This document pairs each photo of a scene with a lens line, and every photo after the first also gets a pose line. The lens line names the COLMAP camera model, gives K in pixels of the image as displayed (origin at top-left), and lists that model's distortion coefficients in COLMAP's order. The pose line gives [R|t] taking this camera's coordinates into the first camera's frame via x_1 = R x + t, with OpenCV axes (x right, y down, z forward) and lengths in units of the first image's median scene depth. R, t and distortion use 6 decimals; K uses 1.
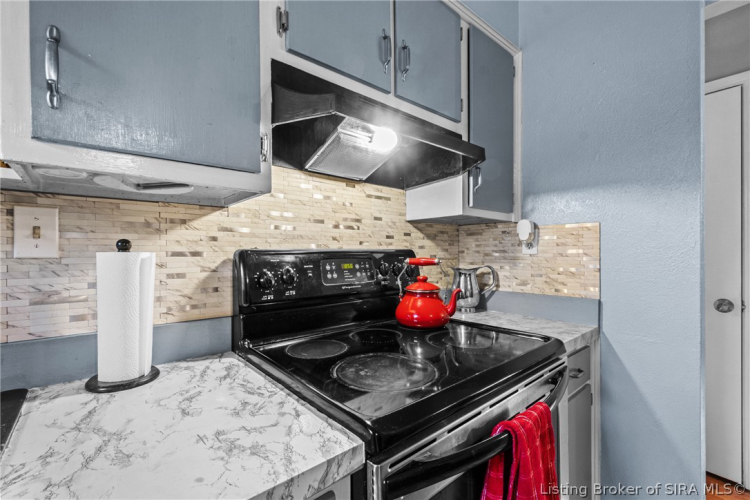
lens RADIAL K [[327.3, 0, 371.2], [0, 327.3, 257.2], [0, 0, 1]] dist [0.002361, 0.000353]
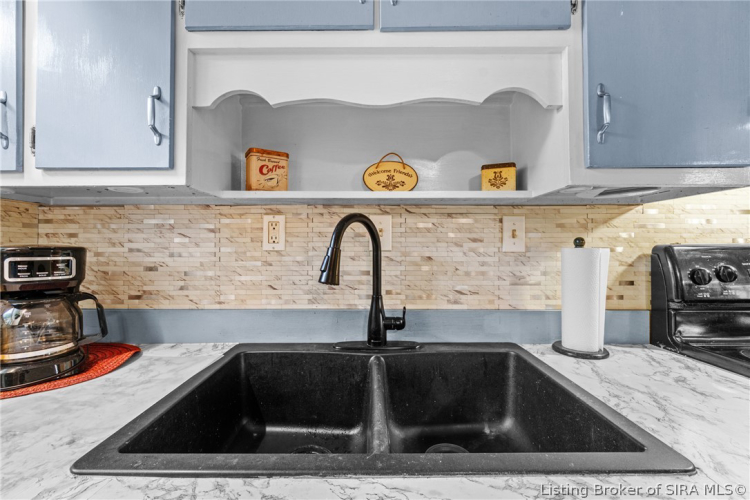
lens RADIAL K [[327.3, 0, 374.4], [0, 327.3, 250.3], [0, 0, 1]] dist [0.002361, 0.000353]
pose [[0.765554, 0.006228, -0.643341, -0.530992], [-0.009507, 0.999953, -0.001633, 0.002816], [0.643301, 0.007367, 0.765578, -0.429152]]
